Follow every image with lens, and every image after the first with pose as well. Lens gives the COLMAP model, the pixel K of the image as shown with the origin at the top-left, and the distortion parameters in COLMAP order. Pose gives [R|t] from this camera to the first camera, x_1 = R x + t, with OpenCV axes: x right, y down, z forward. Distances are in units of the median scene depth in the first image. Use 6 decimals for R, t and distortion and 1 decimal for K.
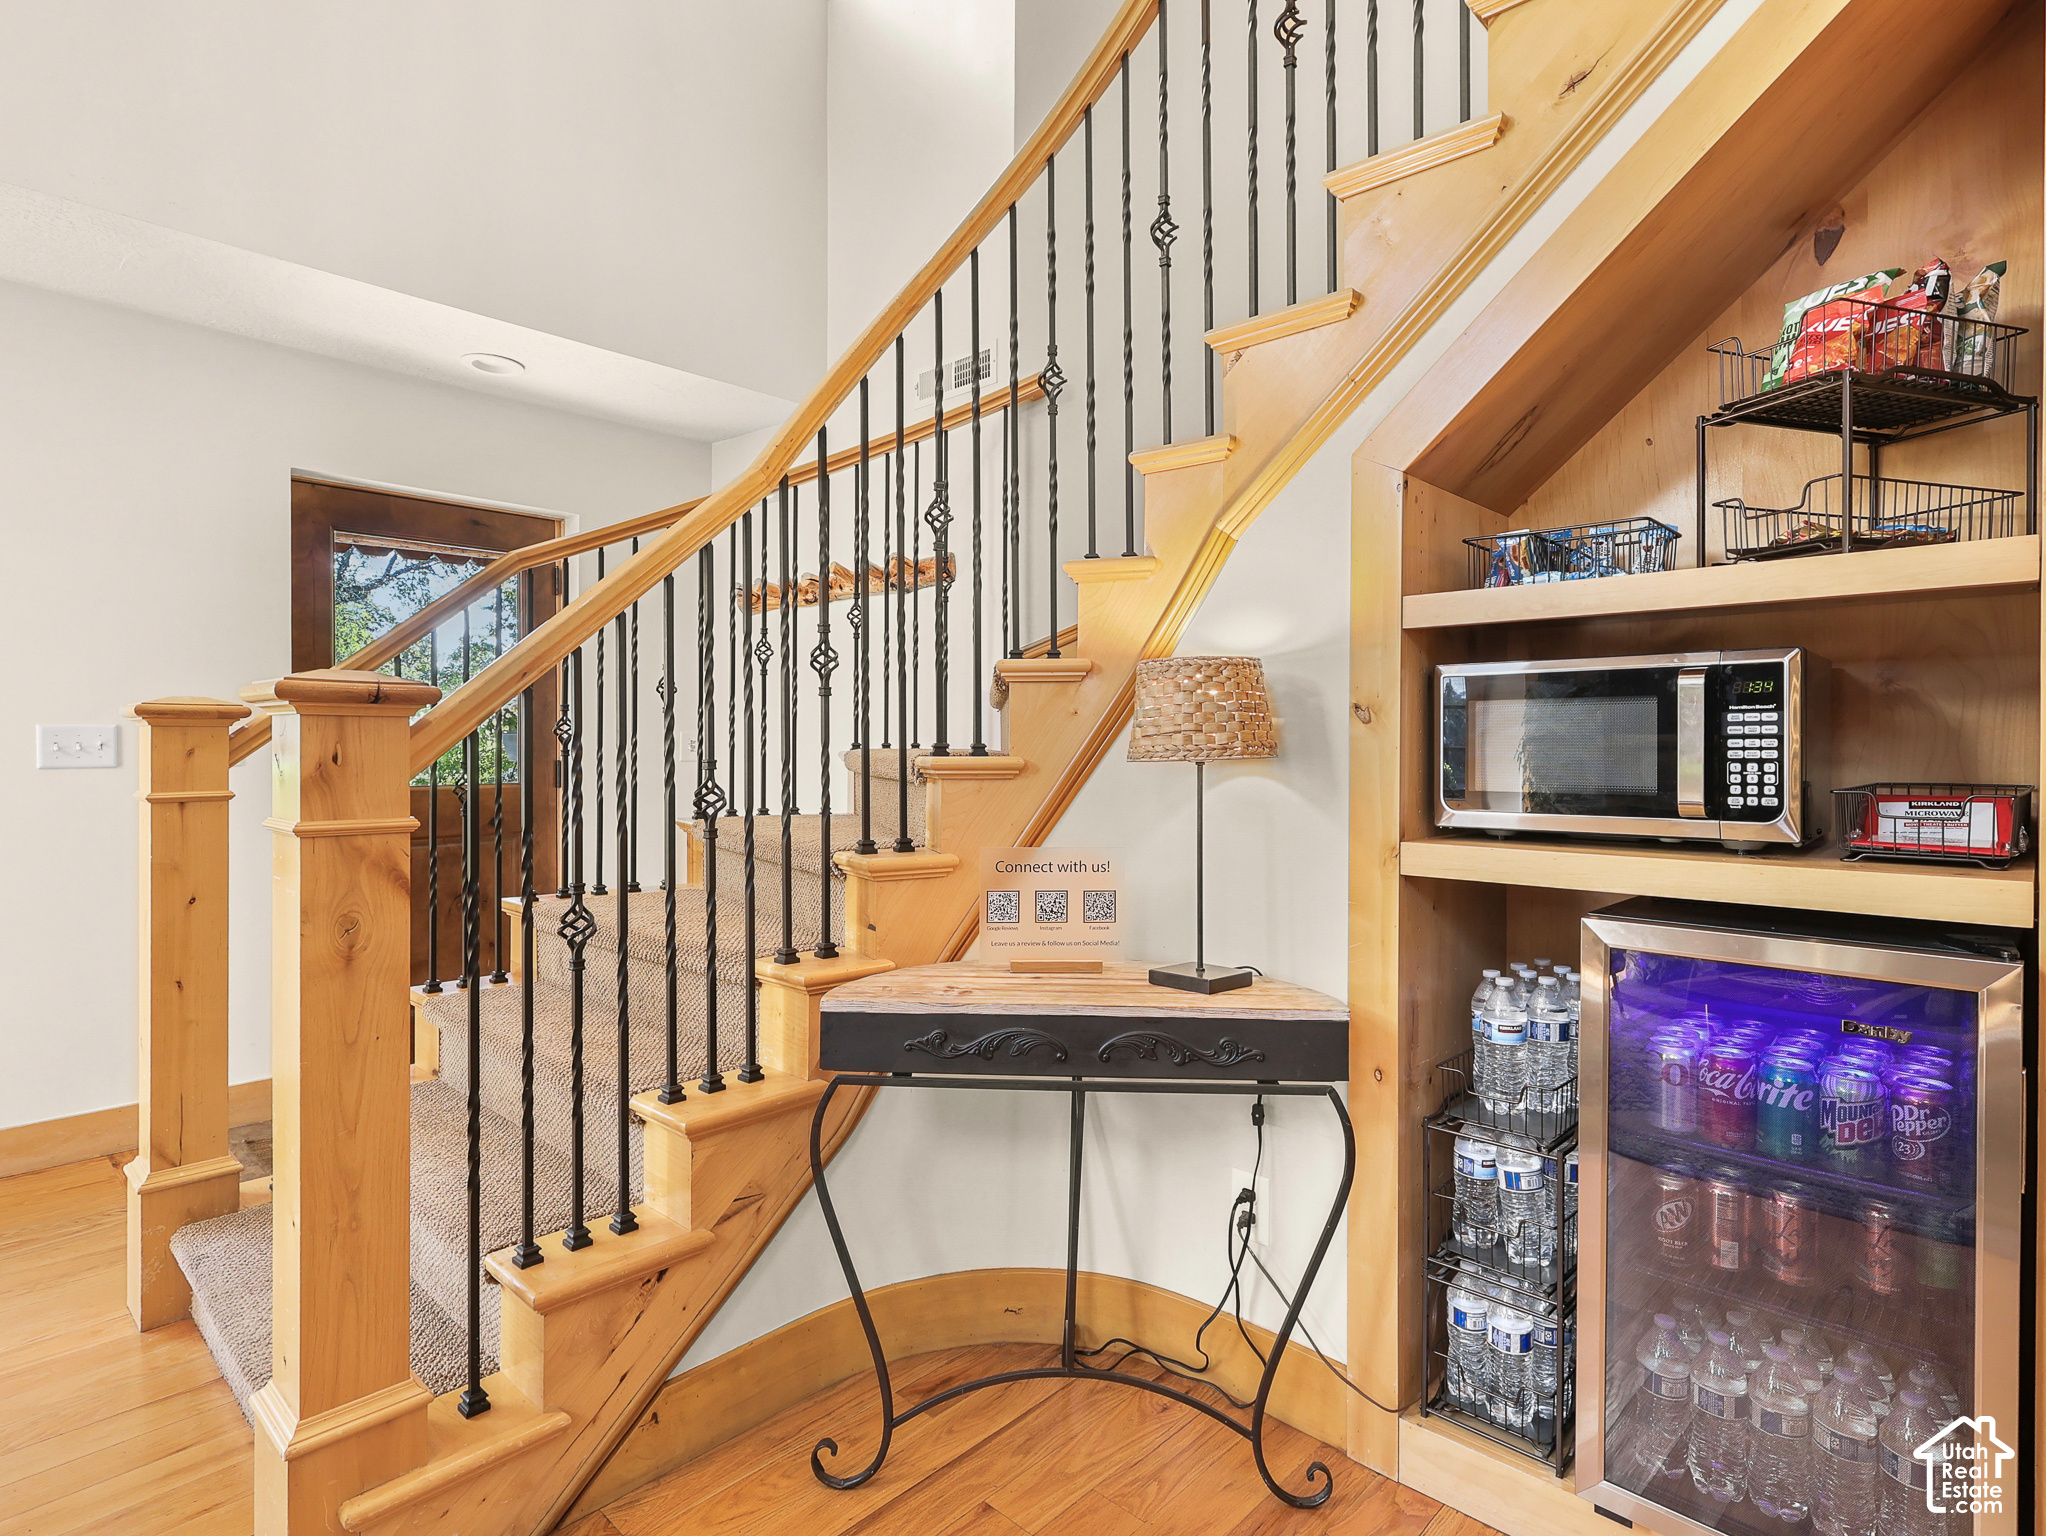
lens RADIAL K [[1092.0, 0, 1011.0], [0, 1092.0, 738.2], [0, 0, 1]] dist [0.004133, 0.000777]
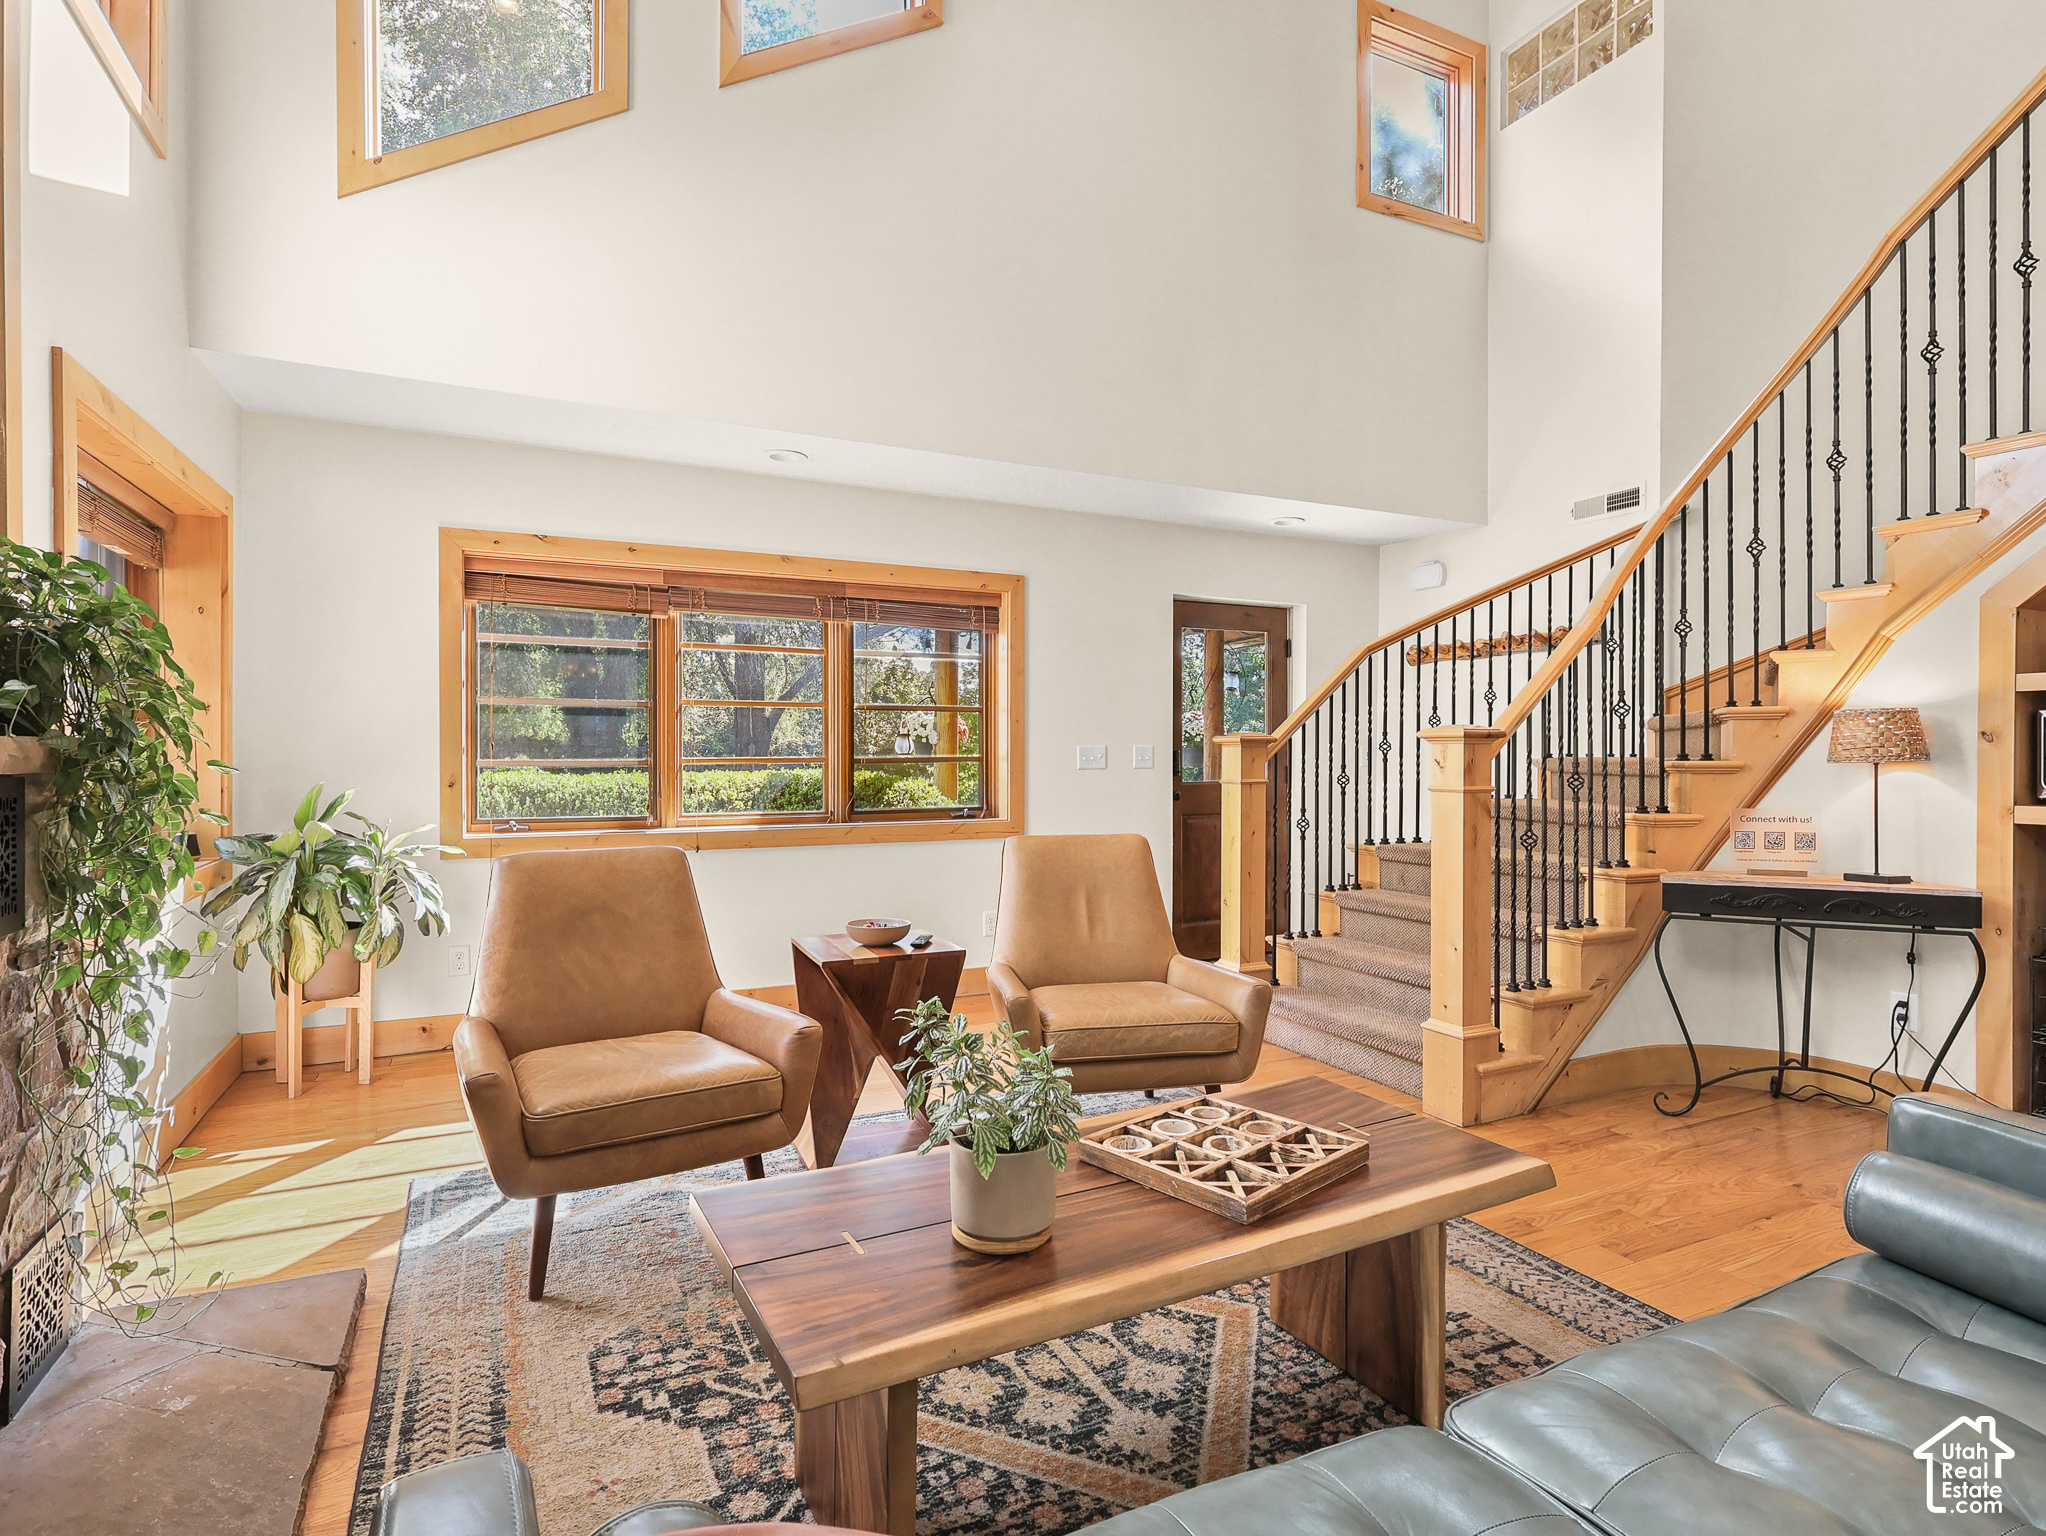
lens RADIAL K [[1084.4, 0, 1029.7], [0, 1084.4, 756.4], [0, 0, 1]] dist [0.011596, 0.000148]
pose [[0.938957, -0.002388, -0.344026, -0.538056], [0.003551, 0.999990, 0.002749, -0.000740], [0.344016, -0.003803, 0.938956, -1.240472]]
